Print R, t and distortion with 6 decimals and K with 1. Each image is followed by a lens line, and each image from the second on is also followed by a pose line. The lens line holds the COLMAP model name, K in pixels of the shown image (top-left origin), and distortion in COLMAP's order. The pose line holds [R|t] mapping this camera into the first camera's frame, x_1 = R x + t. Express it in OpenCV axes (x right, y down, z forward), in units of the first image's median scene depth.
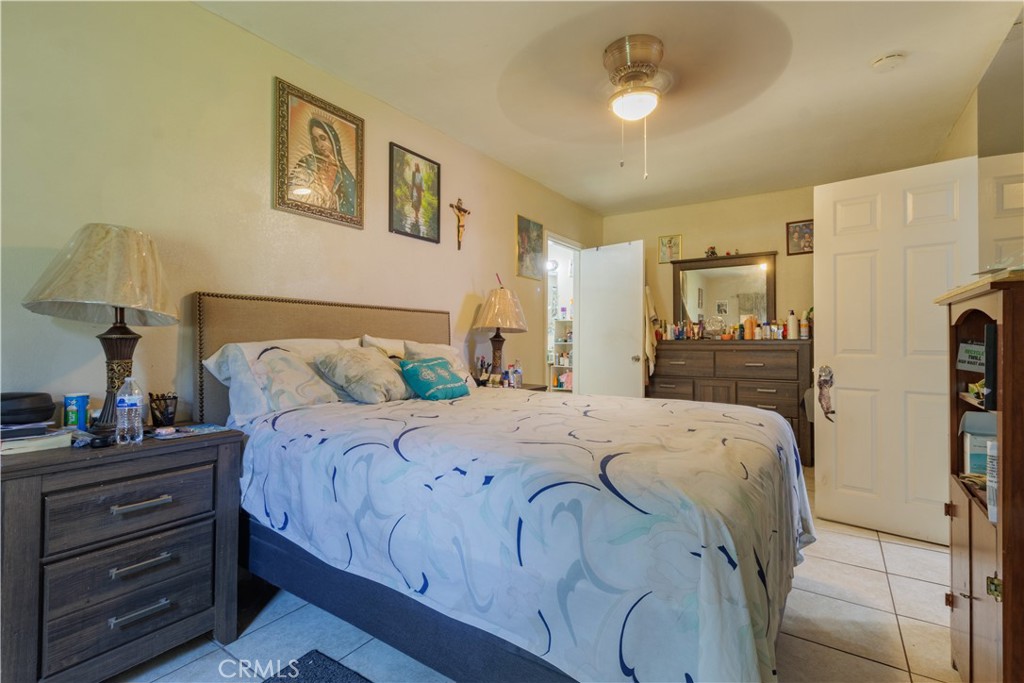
lens RADIAL K [[480.7, 0, 511.6], [0, 480.7, 338.3], [0, 0, 1]] dist [0.005962, -0.000292]
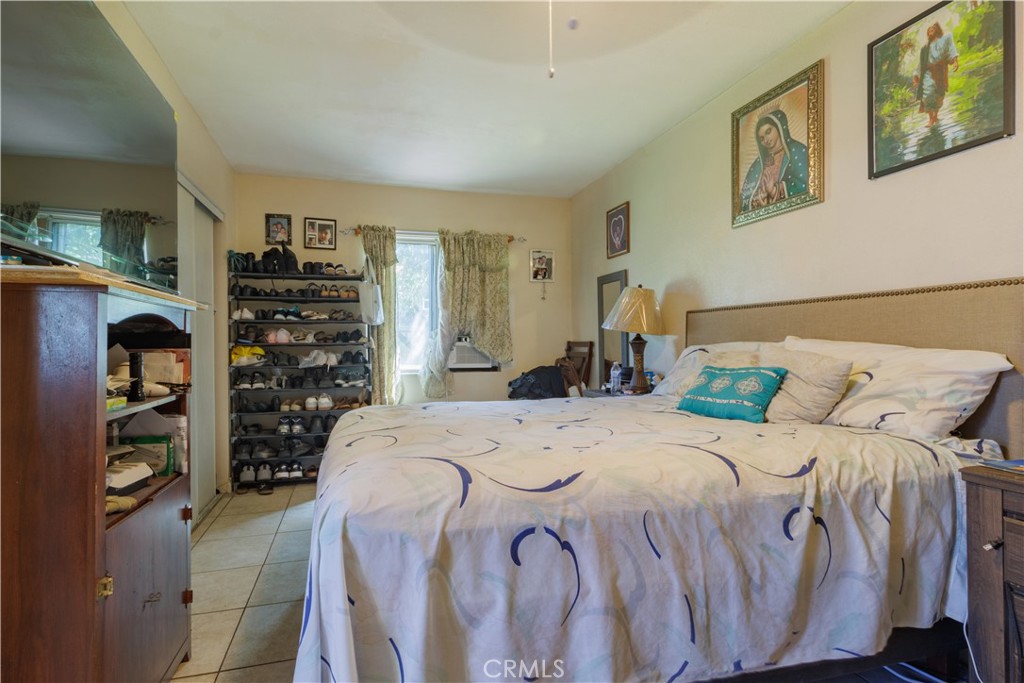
lens RADIAL K [[480.7, 0, 509.3], [0, 480.7, 343.2], [0, 0, 1]] dist [0.005962, -0.000292]
pose [[-0.617258, -0.003020, -0.786755, 0.564635], [0.005022, 0.999957, -0.007778, 0.007527], [0.786745, -0.008753, -0.617216, 0.986604]]
